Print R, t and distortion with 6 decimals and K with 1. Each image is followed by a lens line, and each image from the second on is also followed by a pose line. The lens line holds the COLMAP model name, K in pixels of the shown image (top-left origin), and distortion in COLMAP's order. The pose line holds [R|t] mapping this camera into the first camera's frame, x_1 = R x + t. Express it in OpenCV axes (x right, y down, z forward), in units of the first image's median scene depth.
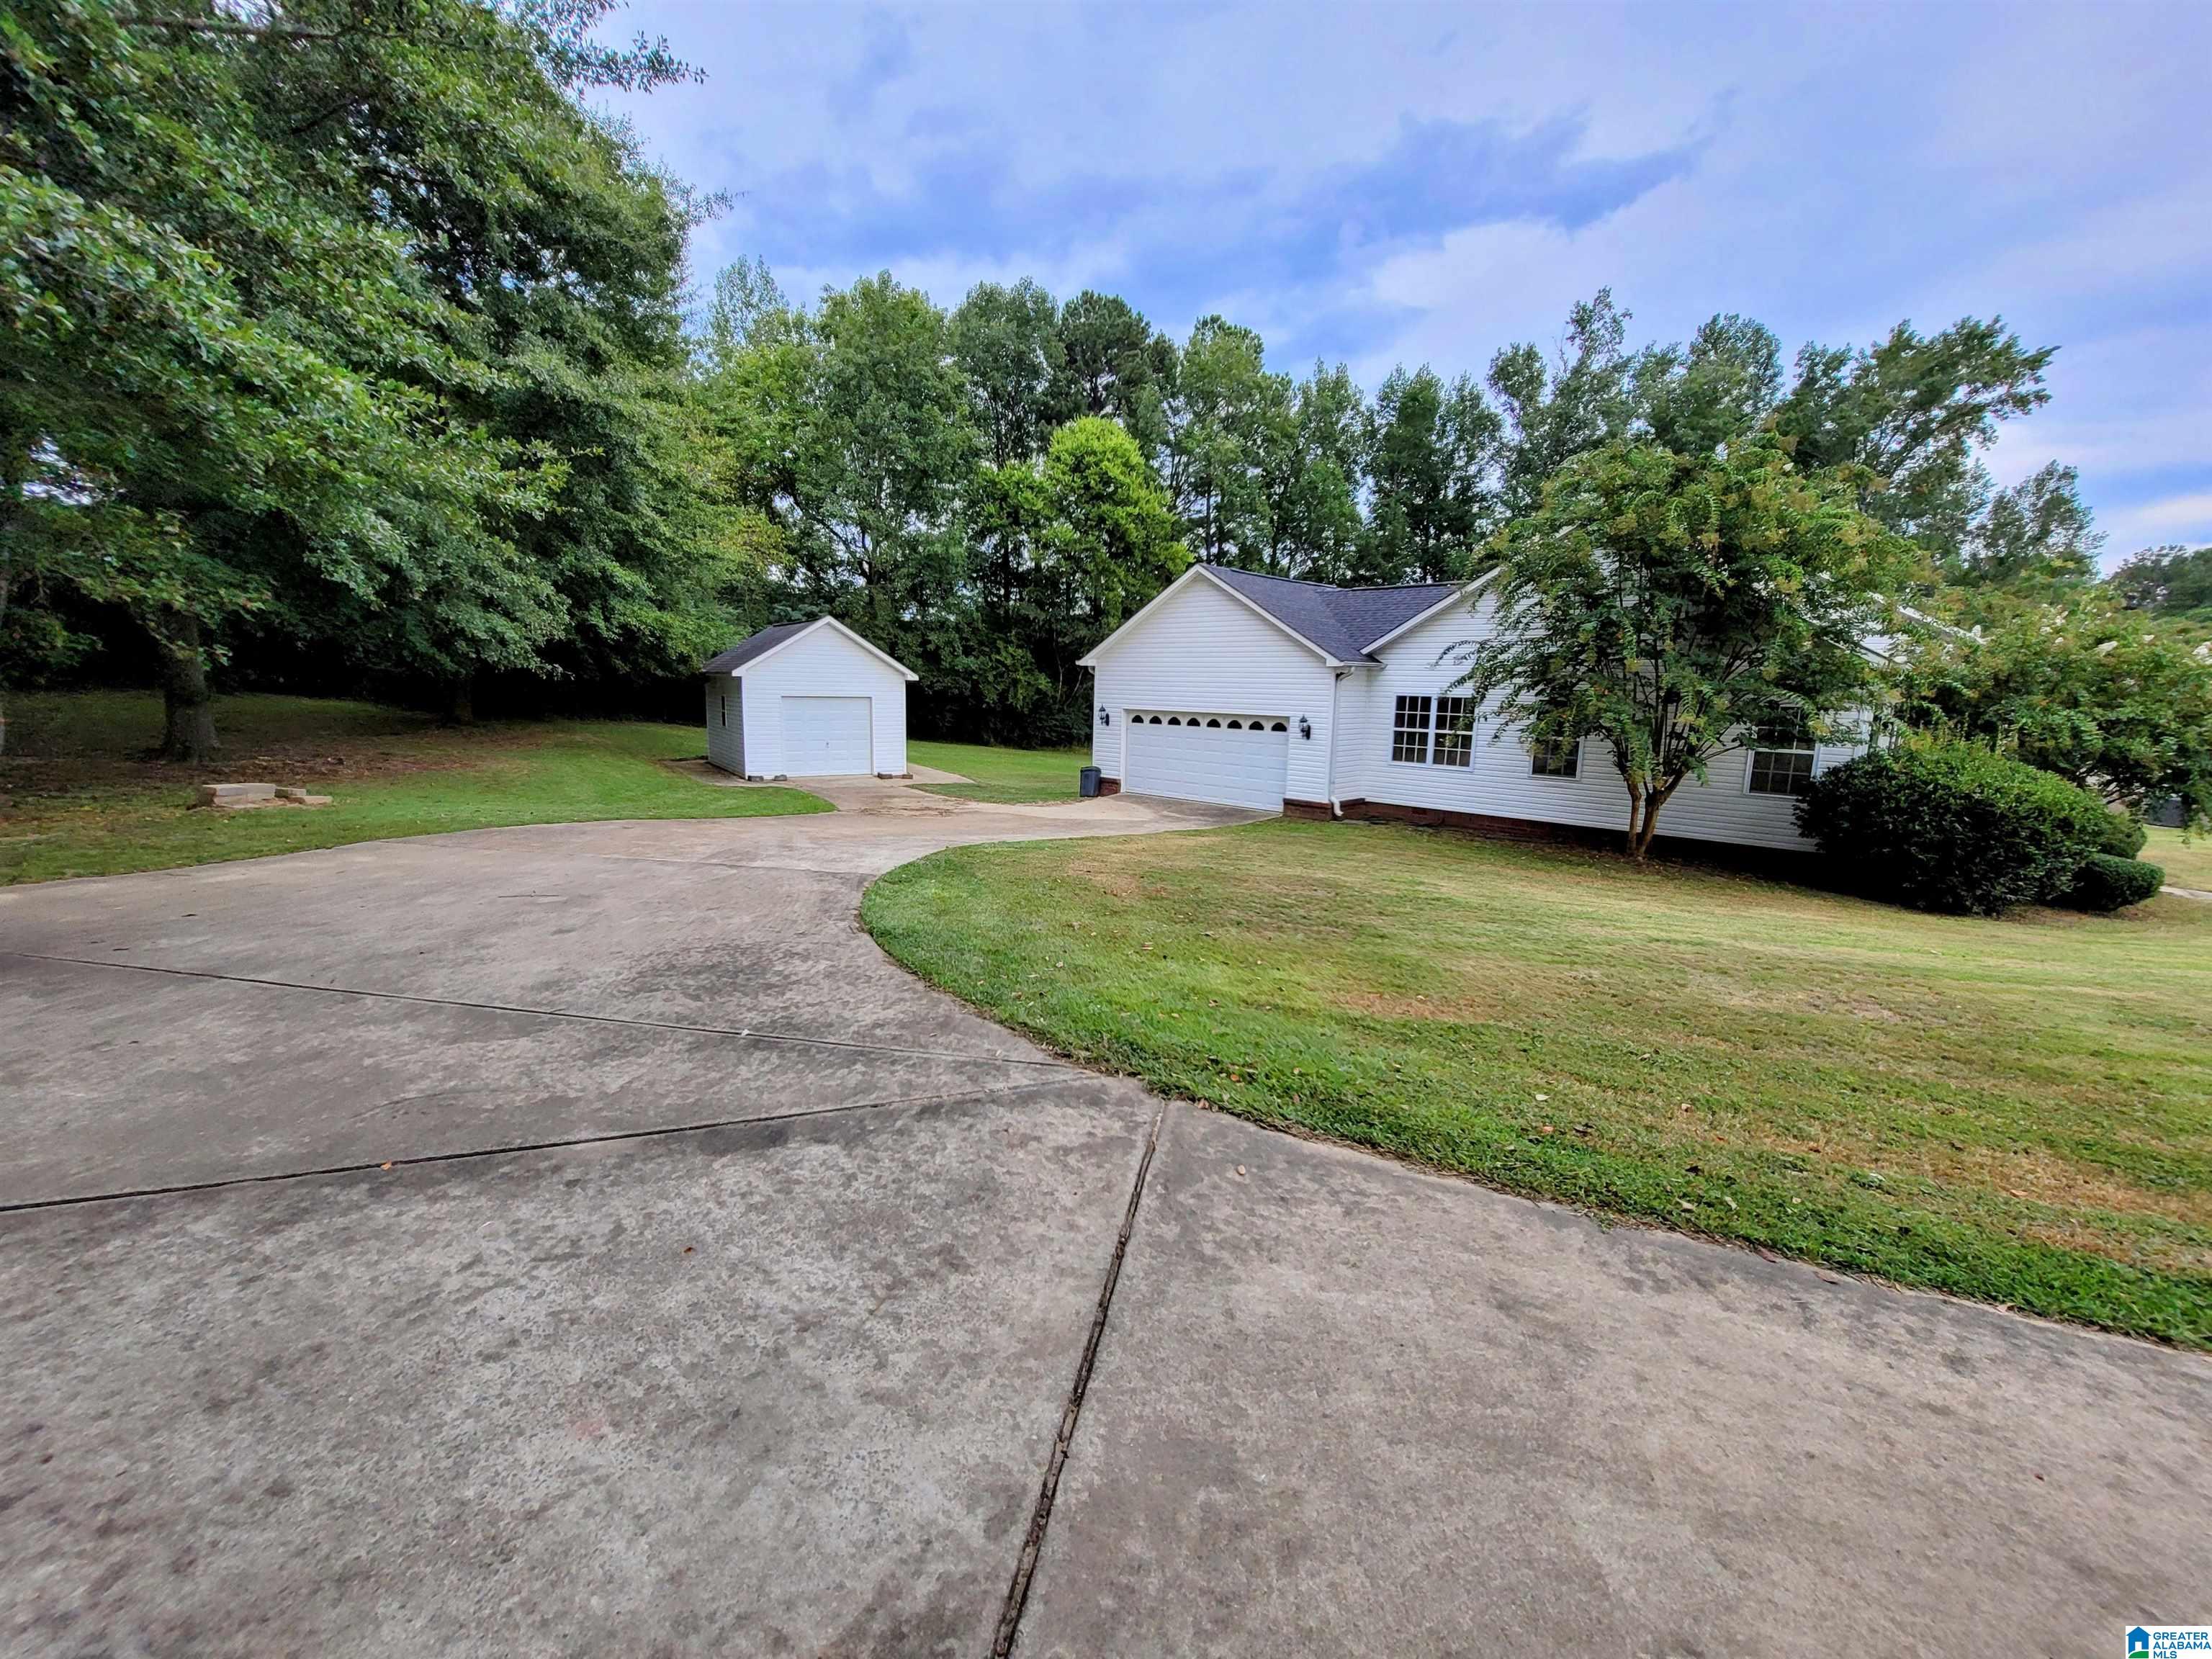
lens RADIAL K [[899.6, 0, 1087.7], [0, 899.6, 832.2], [0, 0, 1]] dist [-0.003121, 0.000054]
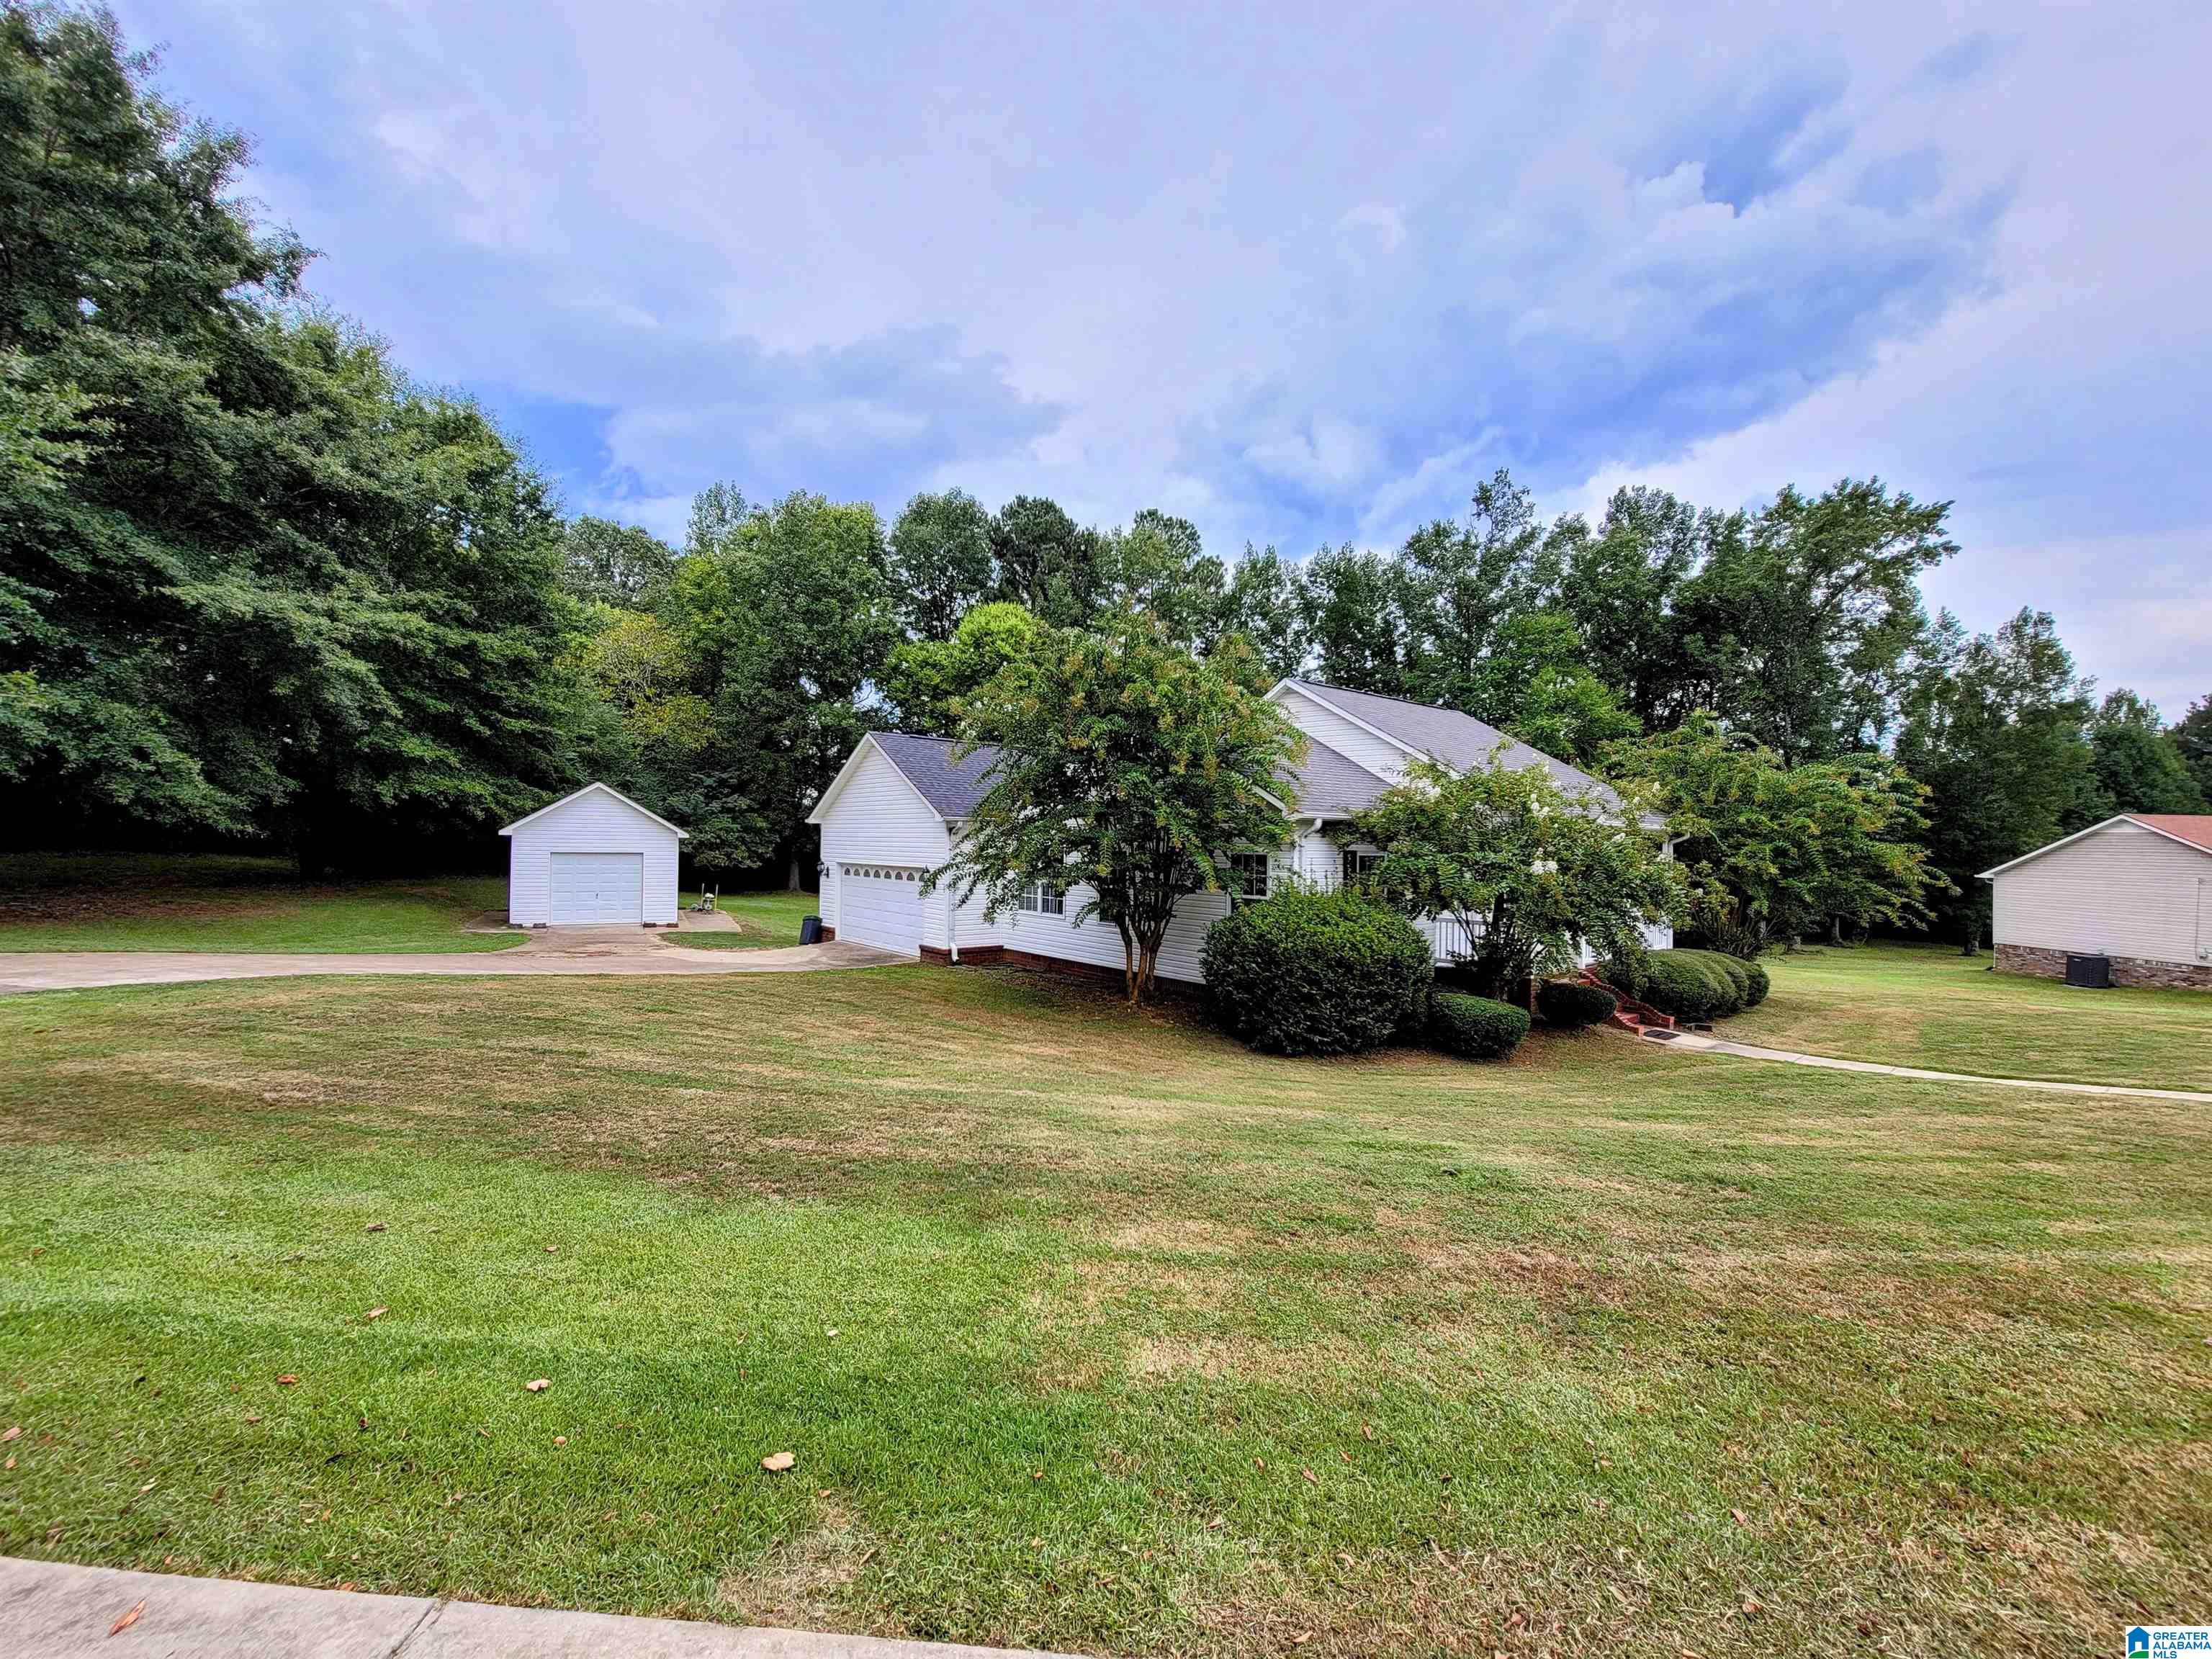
lens RADIAL K [[899.6, 0, 1087.7], [0, 899.6, 832.2], [0, 0, 1]] dist [-0.003121, 0.000054]
pose [[0.994229, -0.007834, -0.106996, 0.239269], [-0.011140, 0.984399, -0.175595, 0.007015], [0.106702, 0.175773, 0.978631, -0.015632]]
